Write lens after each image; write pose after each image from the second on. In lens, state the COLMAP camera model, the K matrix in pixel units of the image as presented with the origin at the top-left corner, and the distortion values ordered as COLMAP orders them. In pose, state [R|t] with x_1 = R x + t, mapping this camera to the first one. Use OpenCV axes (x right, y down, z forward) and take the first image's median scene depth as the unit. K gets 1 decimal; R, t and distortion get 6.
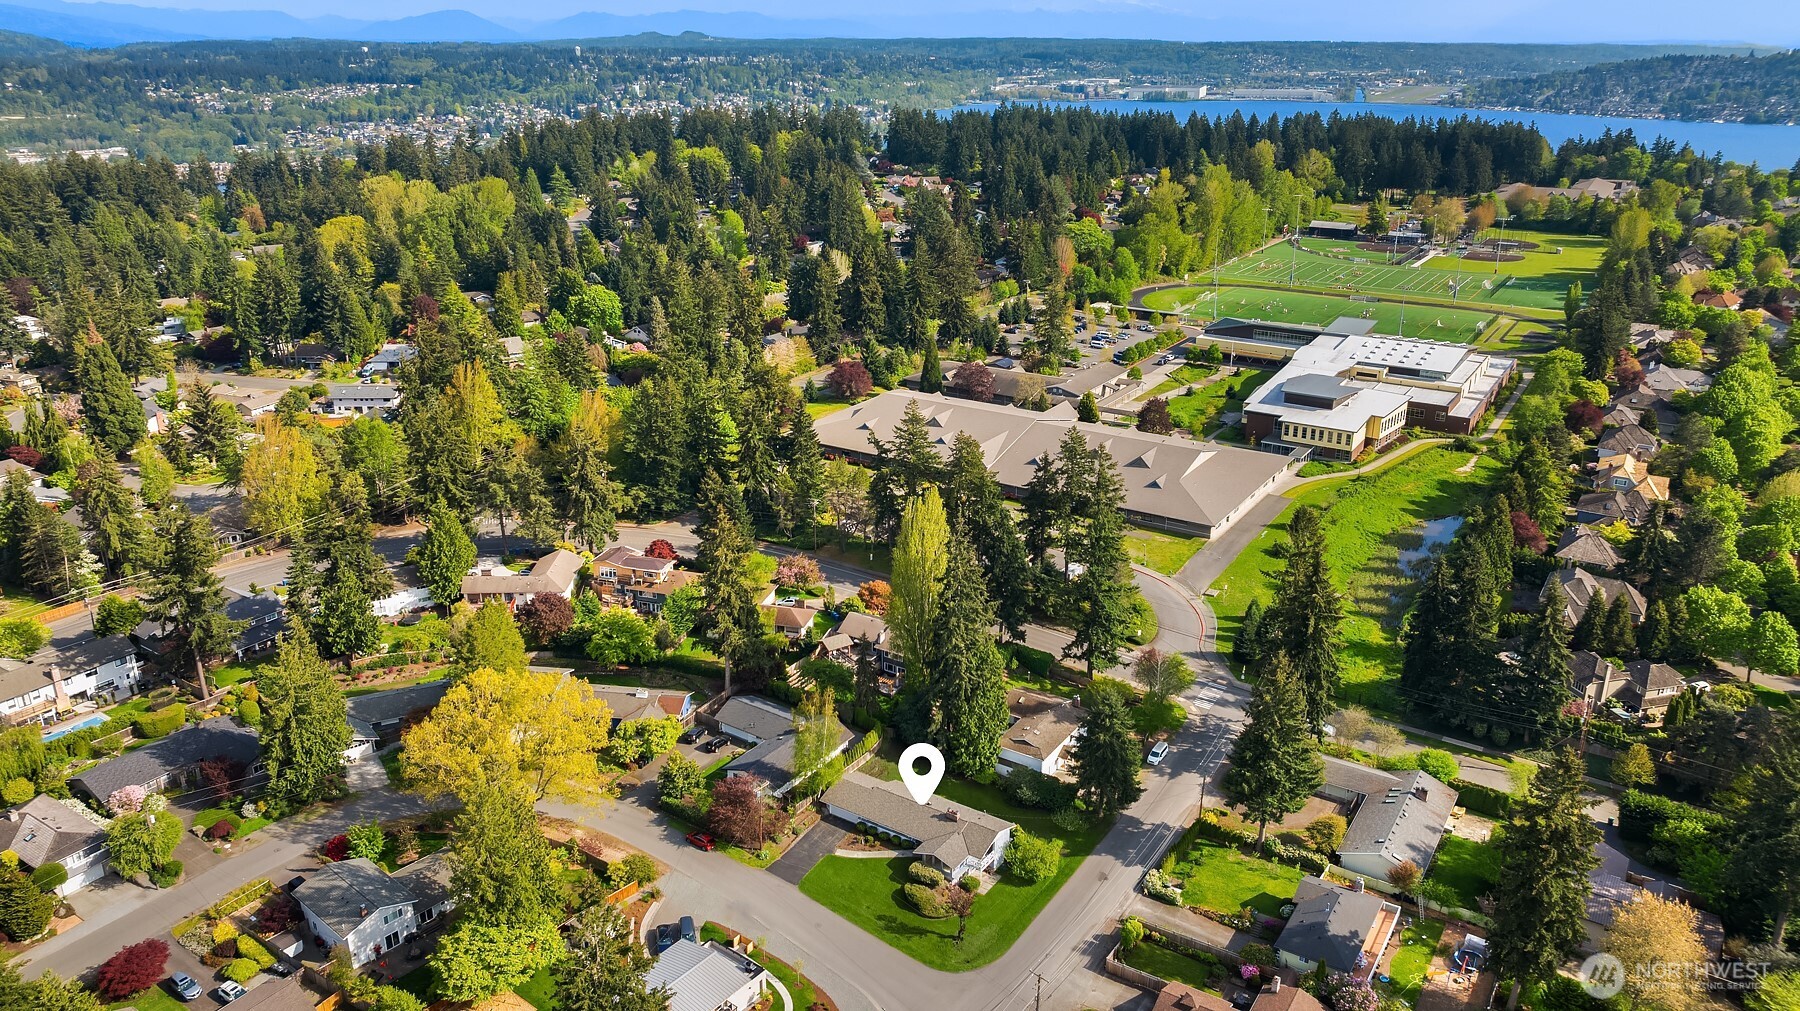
lens RADIAL K [[1280.0, 0, 904.9], [0, 1280.0, 496.2], [0, 0, 1]] dist [-0.025358, -0.001626]
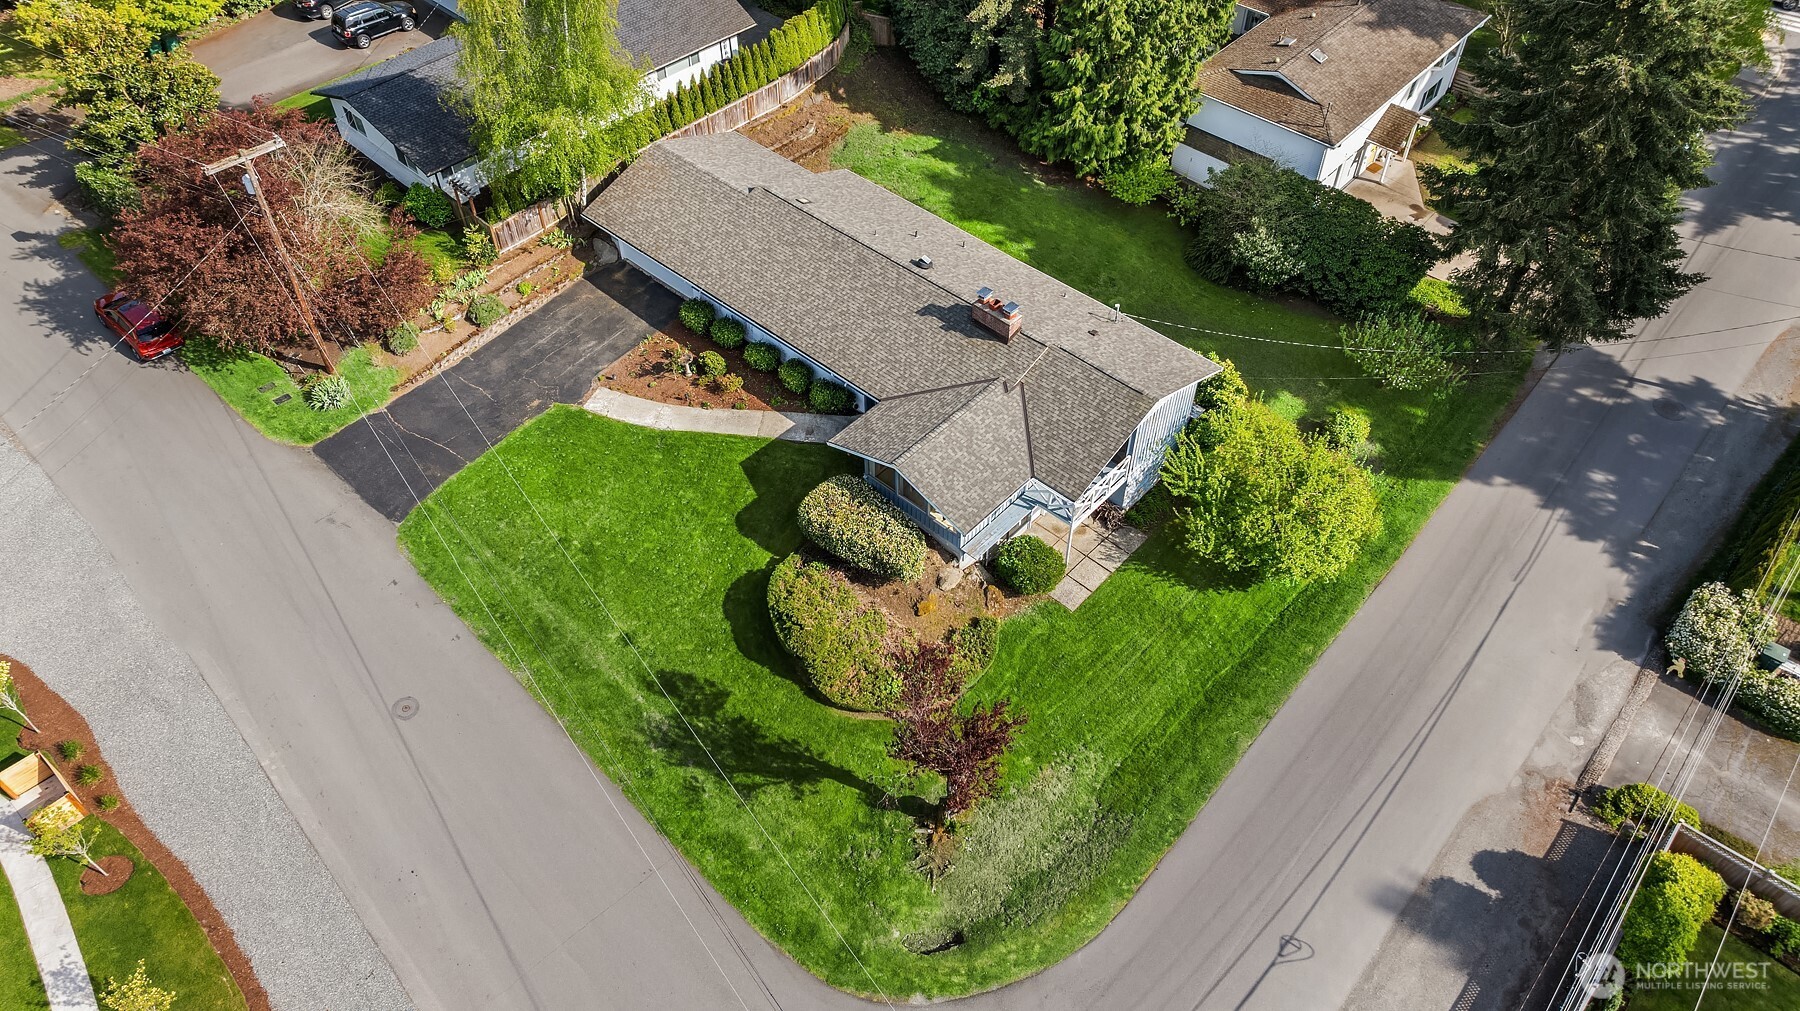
lens RADIAL K [[1280.0, 0, 904.9], [0, 1280.0, 496.2], [0, 0, 1]] dist [-0.025358, -0.001626]
pose [[0.989548, 0.105479, -0.098330, 0.048969], [-0.049514, 0.888960, 0.455301, 0.160317], [0.135436, -0.445673, 0.884891, 0.736477]]
